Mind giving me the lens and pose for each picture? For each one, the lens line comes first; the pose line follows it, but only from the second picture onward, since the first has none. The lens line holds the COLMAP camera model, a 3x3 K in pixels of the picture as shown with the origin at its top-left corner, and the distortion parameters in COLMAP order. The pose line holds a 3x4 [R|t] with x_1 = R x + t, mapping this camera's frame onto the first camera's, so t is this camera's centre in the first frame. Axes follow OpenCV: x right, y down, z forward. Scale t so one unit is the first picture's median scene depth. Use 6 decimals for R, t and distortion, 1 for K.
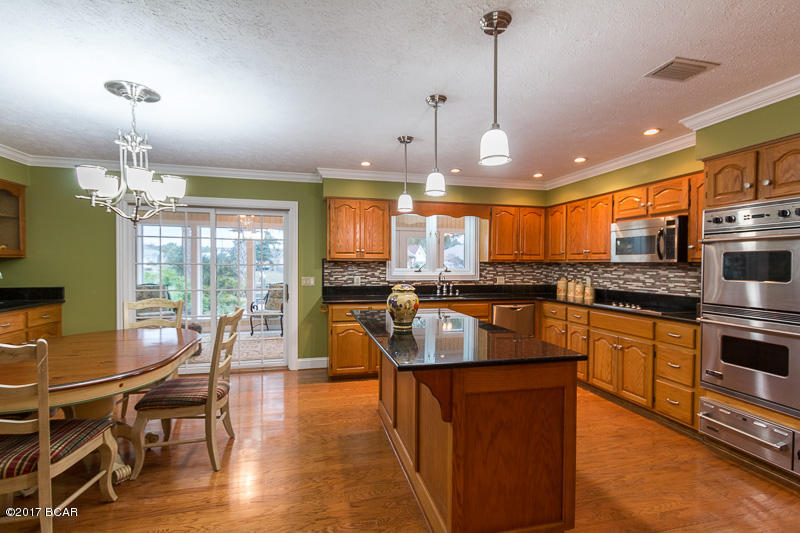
lens RADIAL K [[371.4, 0, 403.5], [0, 371.4, 269.5], [0, 0, 1]] dist [-0.003145, -0.001163]
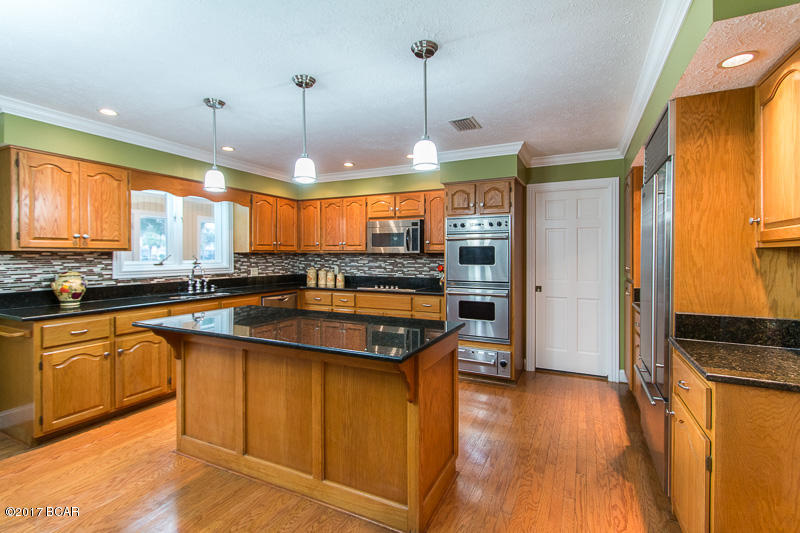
lens RADIAL K [[366.9, 0, 407.5], [0, 366.9, 257.3], [0, 0, 1]] dist [0.000613, -0.000095]
pose [[0.626721, -0.010400, 0.779174, -0.275695], [0.015428, 0.999881, 0.000936, -0.004000], [-0.779091, 0.011434, 0.626807, 0.131387]]
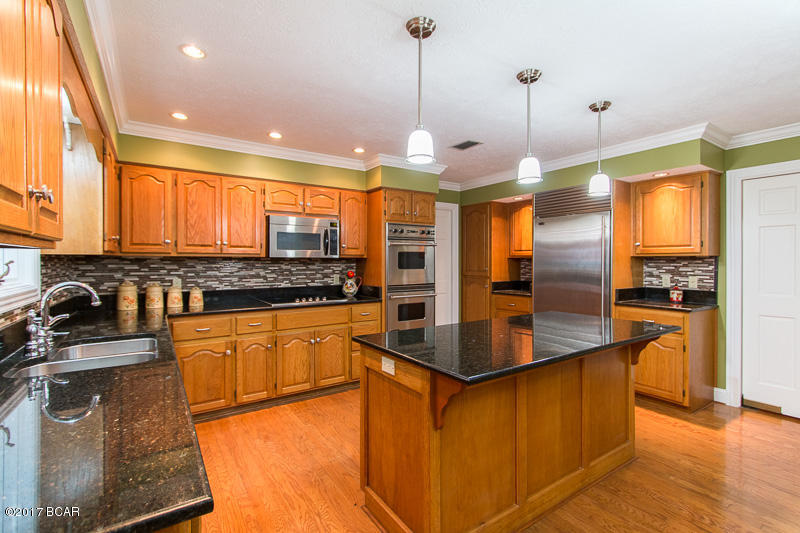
lens RADIAL K [[368.4, 0, 402.6], [0, 368.4, 261.1], [0, 0, 1]] dist [0.002104, 0.000259]
pose [[-0.351265, -0.007334, 0.936247, -0.373579], [0.013742, 0.999821, 0.012987, -0.016214], [-0.936175, 0.017428, -0.351101, 0.936382]]
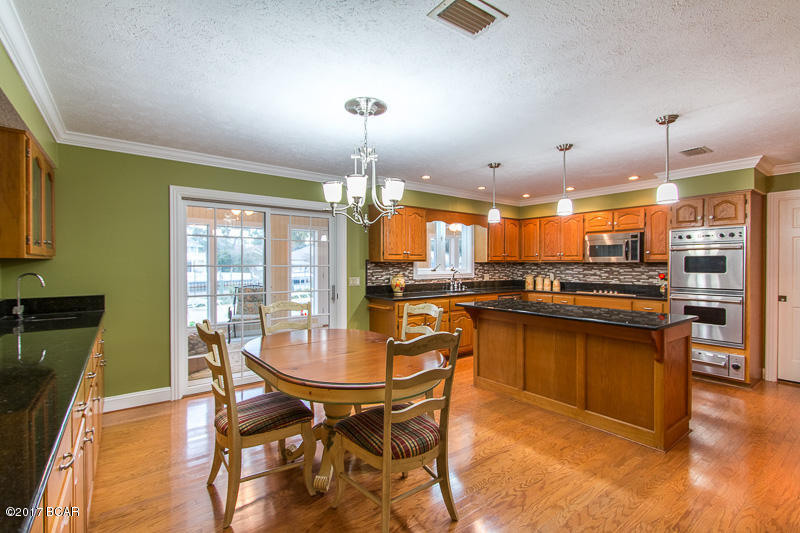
lens RADIAL K [[368.3, 0, 400.8], [0, 368.3, 268.2], [0, 0, 1]] dist [-0.010689, 0.000740]
pose [[0.917229, -0.010138, 0.398232, -0.598781], [0.011754, 0.999930, -0.001616, -0.002724], [-0.398188, 0.006163, 0.917283, -0.007711]]
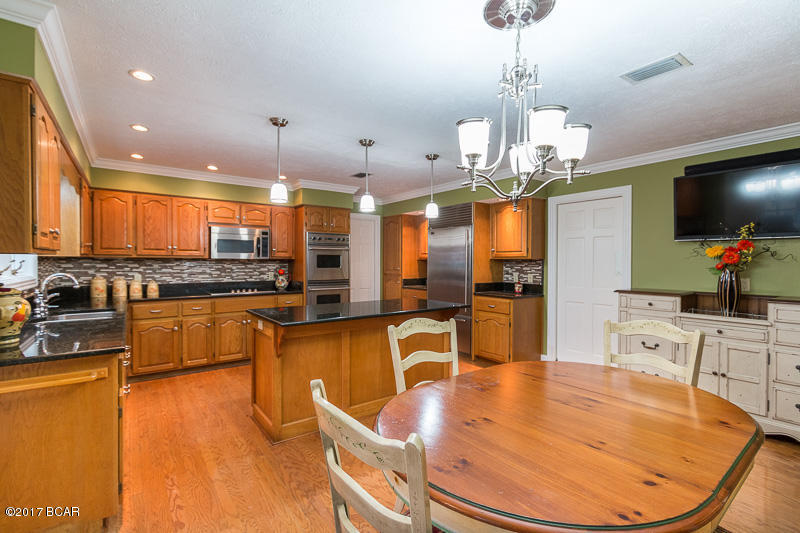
lens RADIAL K [[364.9, 0, 402.2], [0, 364.9, 265.2], [0, 0, 1]] dist [0.001749, -0.000041]
pose [[-0.393406, -0.016950, 0.919209, -0.709176], [0.008872, 0.999713, 0.022231, -0.017146], [-0.919322, 0.016901, -0.393143, 0.829527]]
